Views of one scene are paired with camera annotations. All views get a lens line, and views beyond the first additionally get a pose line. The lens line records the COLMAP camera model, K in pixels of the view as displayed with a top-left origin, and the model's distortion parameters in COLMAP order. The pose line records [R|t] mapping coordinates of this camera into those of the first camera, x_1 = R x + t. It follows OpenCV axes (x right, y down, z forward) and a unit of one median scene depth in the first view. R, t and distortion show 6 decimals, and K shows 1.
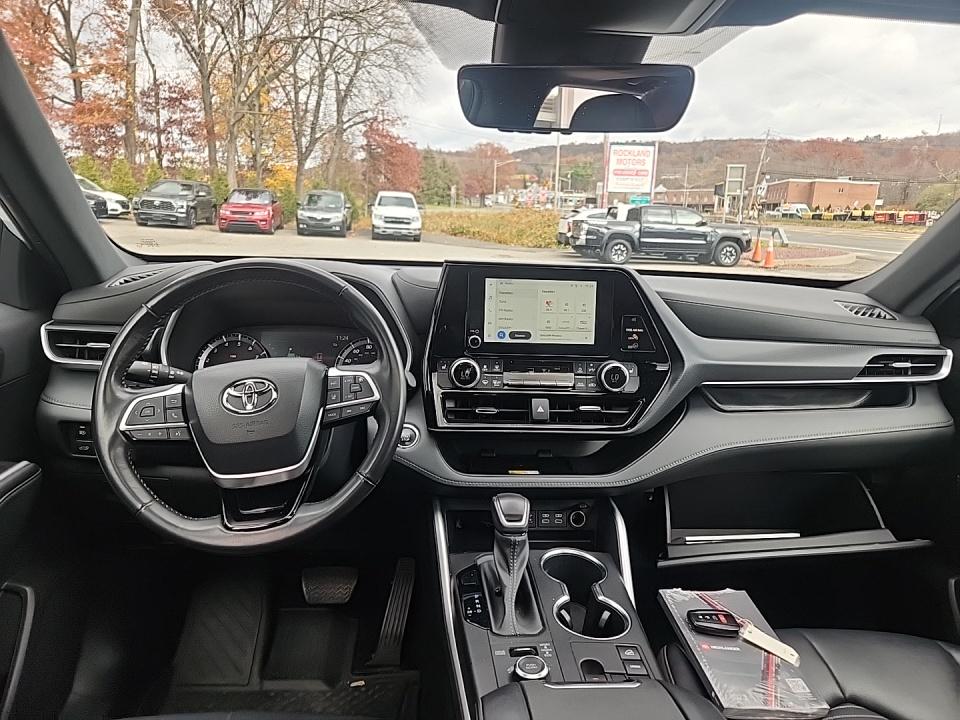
lens RADIAL K [[637.4, 0, 489.1], [0, 637.4, 358.8], [0, 0, 1]] dist [0.061689, -0.052593]
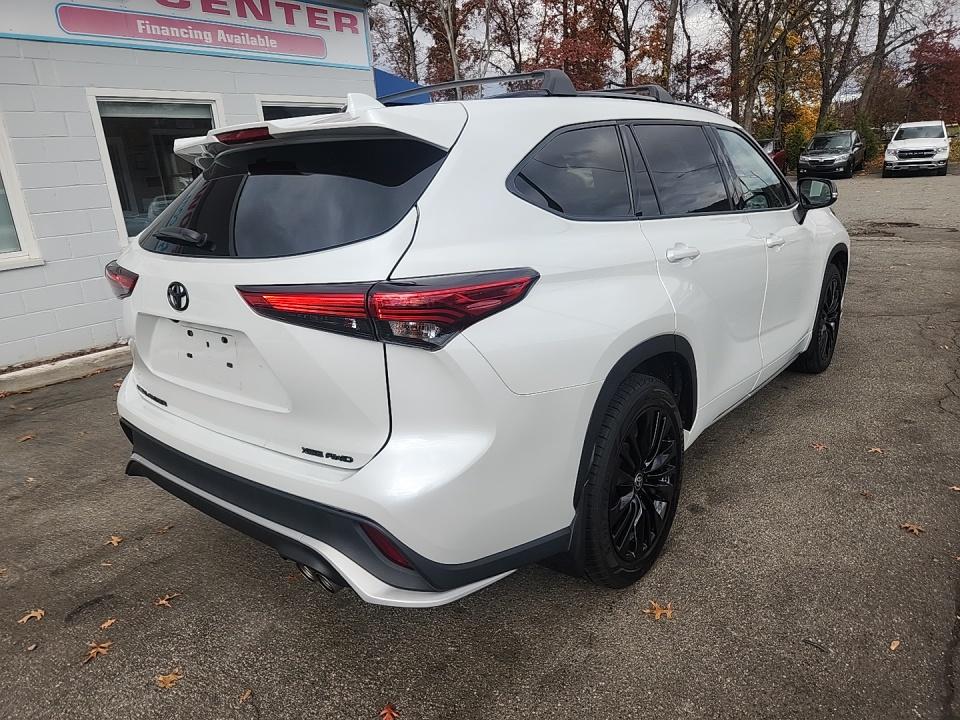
lens RADIAL K [[658.6, 0, 480.0], [0, 658.6, 360.0], [0, 0, 1]] dist [0.065884, -0.056414]
pose [[0.719735, 0.102427, -0.686652, 0.065589], [-0.057151, 0.994441, 0.088435, 0.018344], [0.691893, -0.024407, 0.721588, -0.087271]]
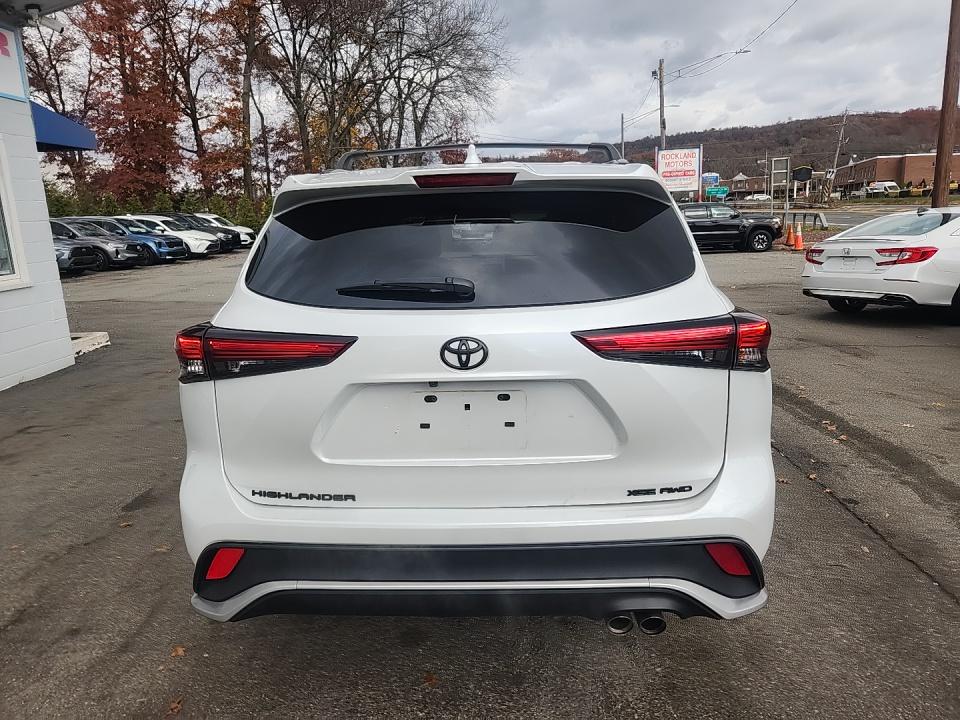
lens RADIAL K [[646.3, 0, 501.4], [0, 646.3, 354.9], [0, 0, 1]] dist [0.071920, -0.048890]
pose [[0.992592, -0.050850, -0.110340, 0.017447], [0.049174, 0.998631, -0.017862, 0.020465], [0.111097, 0.012304, 0.993733, -0.110533]]
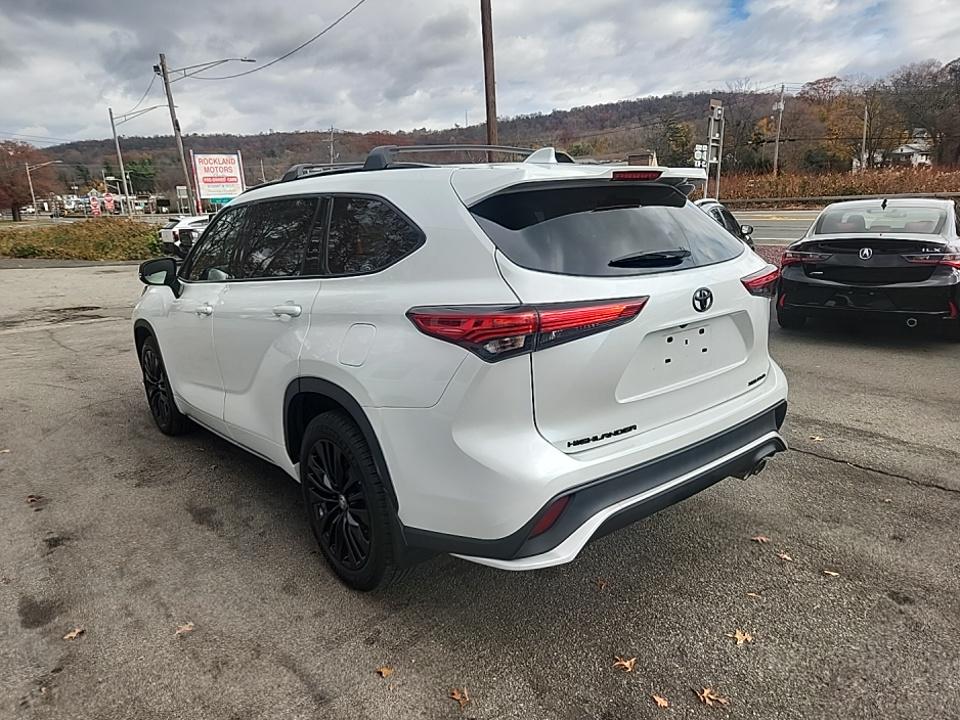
lens RADIAL K [[646.3, 0, 501.4], [0, 646.3, 354.9], [0, 0, 1]] dist [0.071920, -0.048890]
pose [[0.809120, -0.207840, 0.549661, -0.043260], [0.207626, 0.976147, 0.063473, 0.016521], [-0.549742, 0.062766, 0.832973, -0.107377]]
